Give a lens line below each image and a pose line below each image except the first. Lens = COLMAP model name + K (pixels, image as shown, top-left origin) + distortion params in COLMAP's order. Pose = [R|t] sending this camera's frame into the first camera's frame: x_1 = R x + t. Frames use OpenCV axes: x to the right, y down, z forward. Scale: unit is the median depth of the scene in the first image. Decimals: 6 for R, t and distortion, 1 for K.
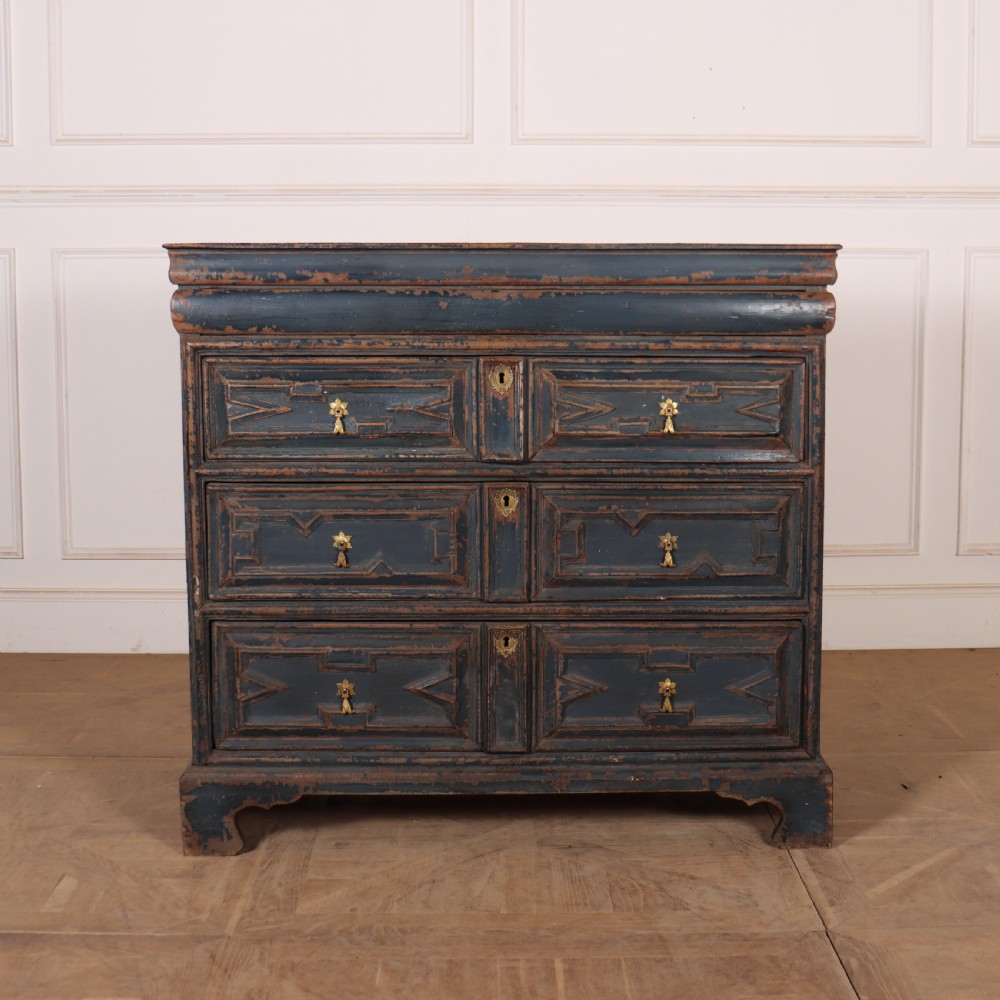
lens RADIAL K [[1677.7, 0, 521.1], [0, 1677.7, 468.5], [0, 0, 1]] dist [-0.145336, 0.165098]
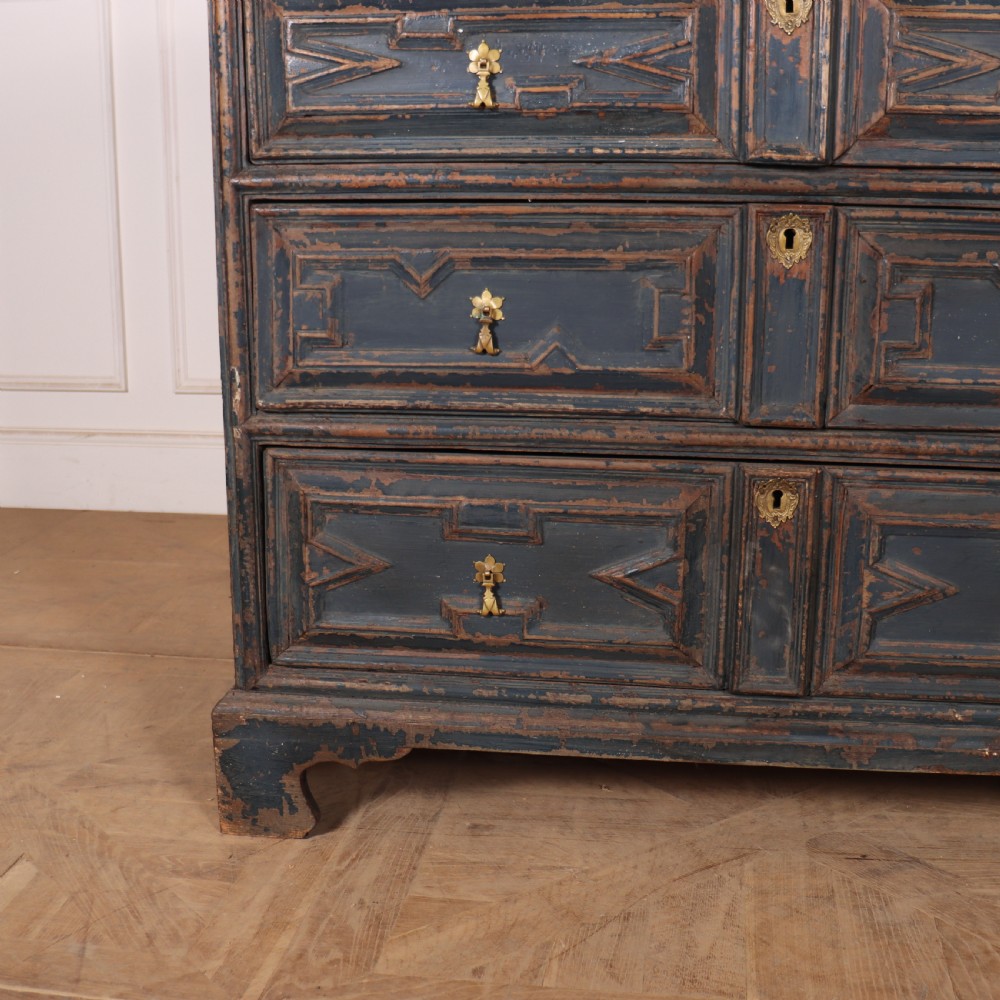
lens RADIAL K [[1499.9, 0, 470.9], [0, 1499.9, 608.0], [0, 0, 1]] dist [-0.185822, 0.168228]
pose [[0.984319, 0.046815, -0.170070, -0.023590], [-0.019787, 0.987357, 0.157270, 0.064332], [0.175283, -0.151439, 0.972801, 0.503484]]
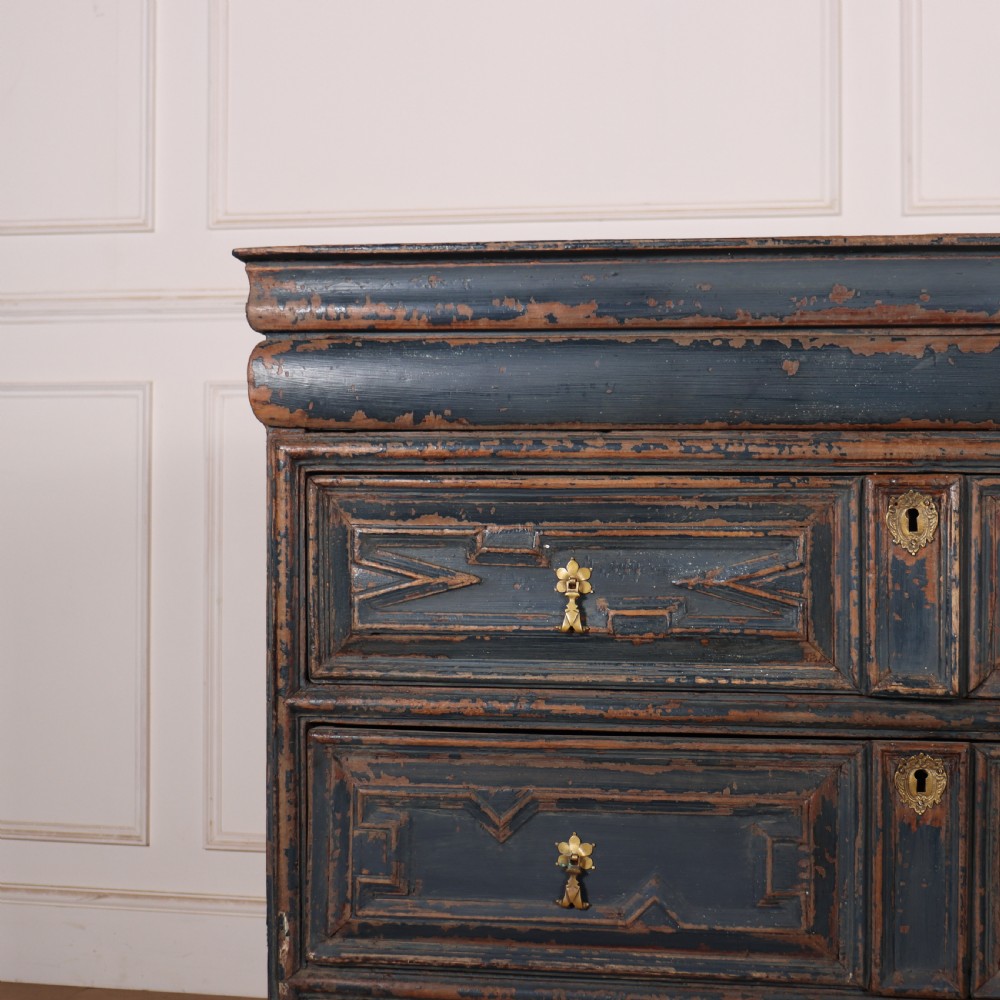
lens RADIAL K [[1802.1, 0, 527.0], [0, 1802.1, 499.9], [0, 0, 1]] dist [-0.109654, 0.212187]
pose [[0.981290, 0.002516, -0.192518, -0.020823], [-0.028229, 0.990989, -0.130933, 0.010203], [0.190454, 0.133918, 0.972519, 0.478048]]
